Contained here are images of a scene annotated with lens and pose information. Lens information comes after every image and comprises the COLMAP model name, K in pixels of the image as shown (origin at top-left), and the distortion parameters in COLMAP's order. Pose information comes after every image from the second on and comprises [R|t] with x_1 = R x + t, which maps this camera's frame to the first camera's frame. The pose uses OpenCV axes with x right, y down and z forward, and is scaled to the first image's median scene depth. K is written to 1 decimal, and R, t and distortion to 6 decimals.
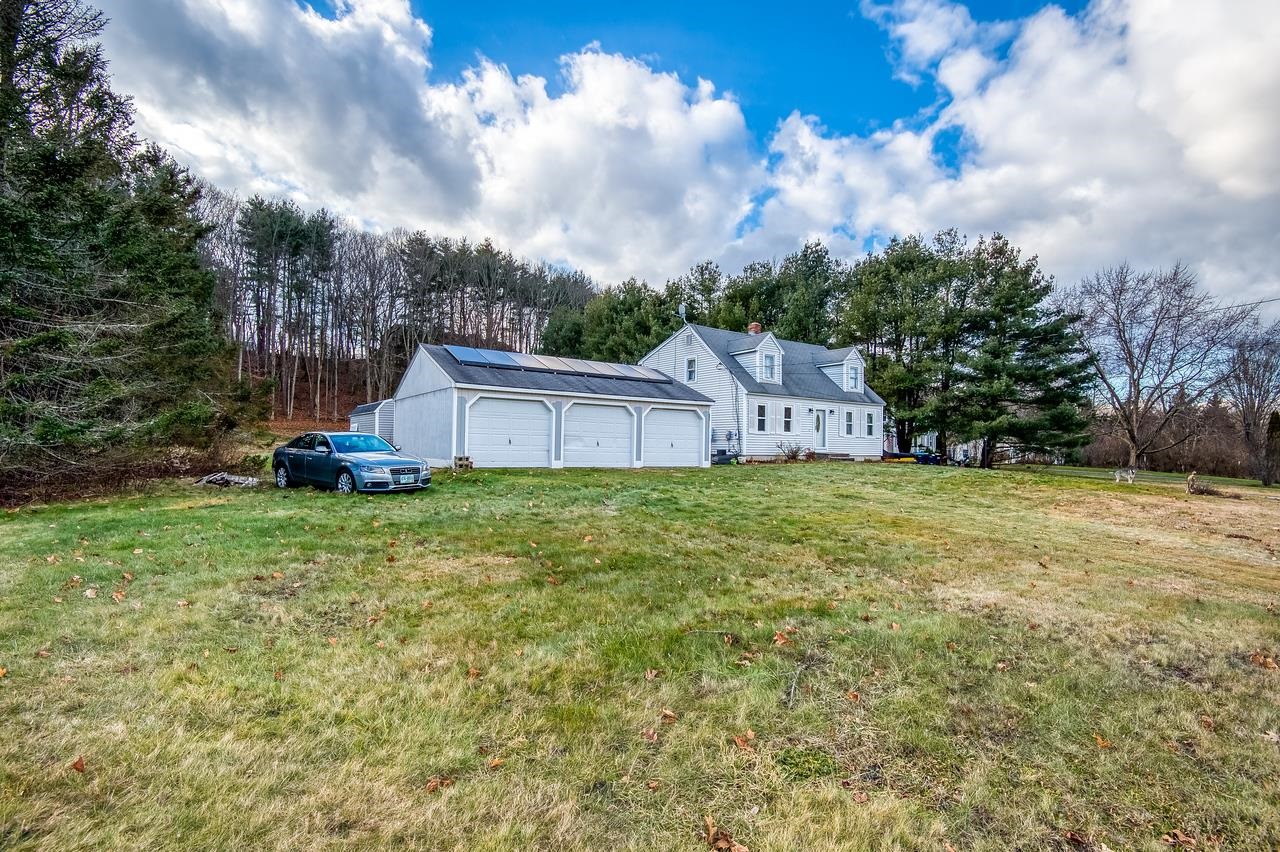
lens RADIAL K [[610.8, 0, 639.8], [0, 610.8, 450.6], [0, 0, 1]] dist [-0.000468, -0.000031]
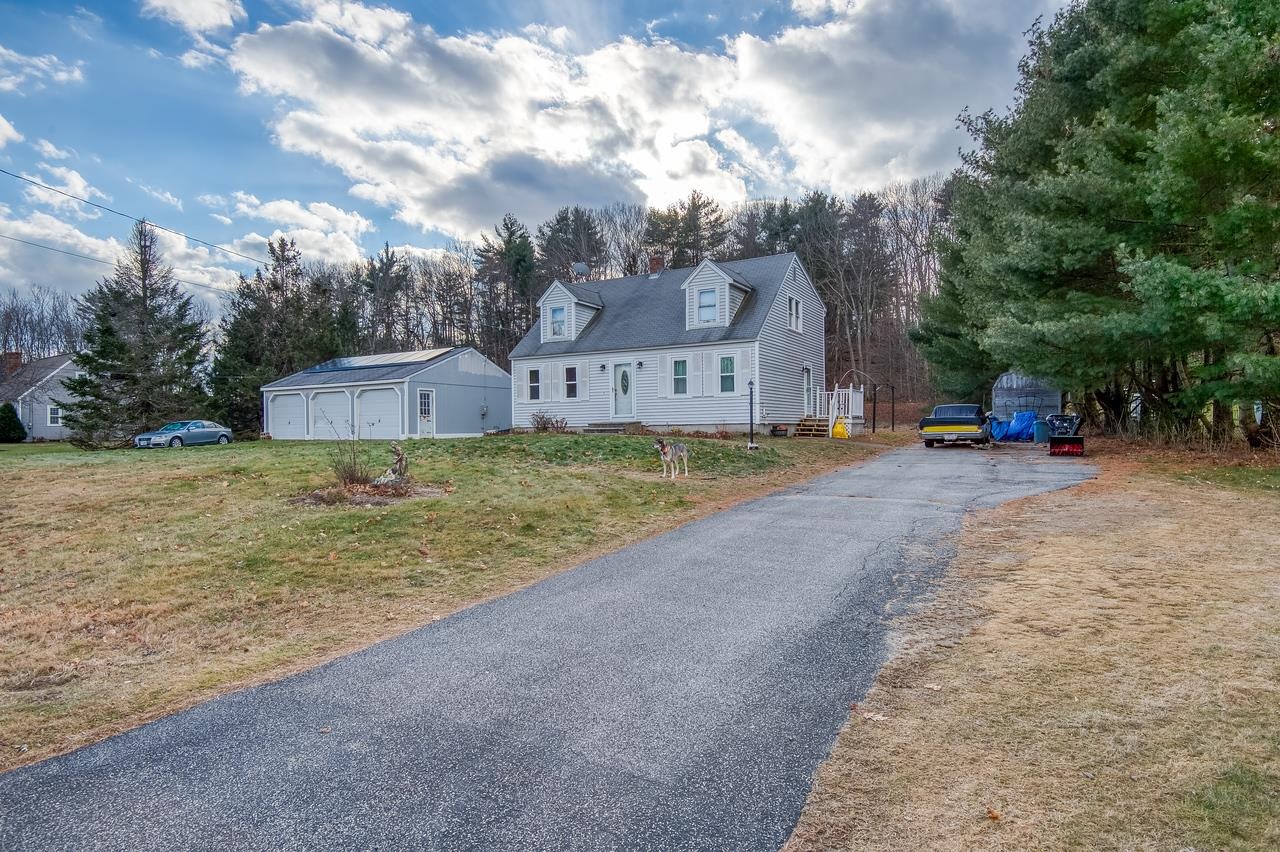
lens RADIAL K [[714.6, 0, 640.0], [0, 714.6, 426.0], [0, 0, 1]] dist [0.000880, 0.000075]
pose [[0.413843, -0.023988, -0.910032, 1.080879], [0.013591, 0.999704, -0.020171, 0.025803], [0.910247, -0.004020, 0.414046, 0.655946]]
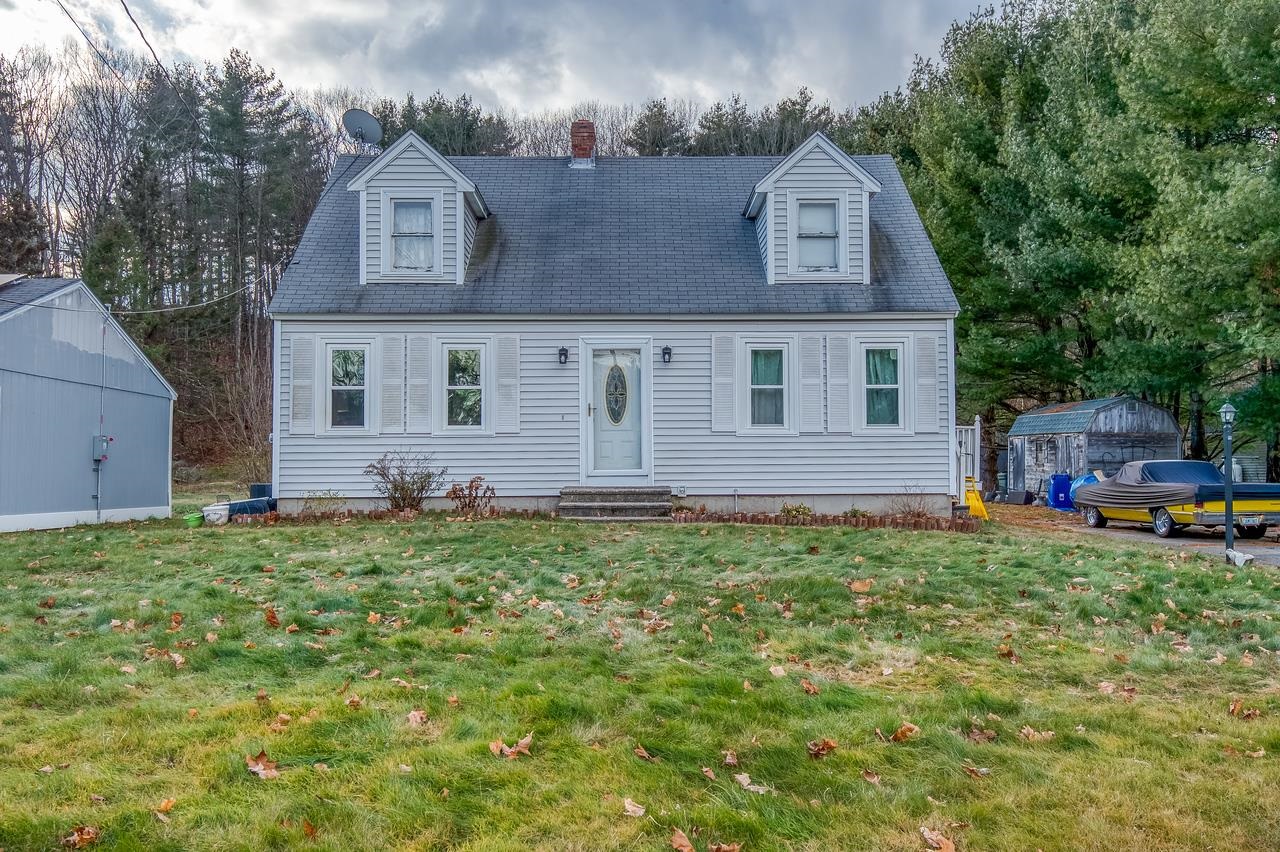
lens RADIAL K [[1077.9, 0, 640.0], [0, 1077.9, 426.0], [0, 0, 1]] dist [0.008296, 0.000905]
pose [[0.836584, -0.042052, -0.546222, 0.600138], [0.016323, 0.998520, -0.051874, 0.000900], [0.547595, 0.034480, 0.836033, 0.543672]]
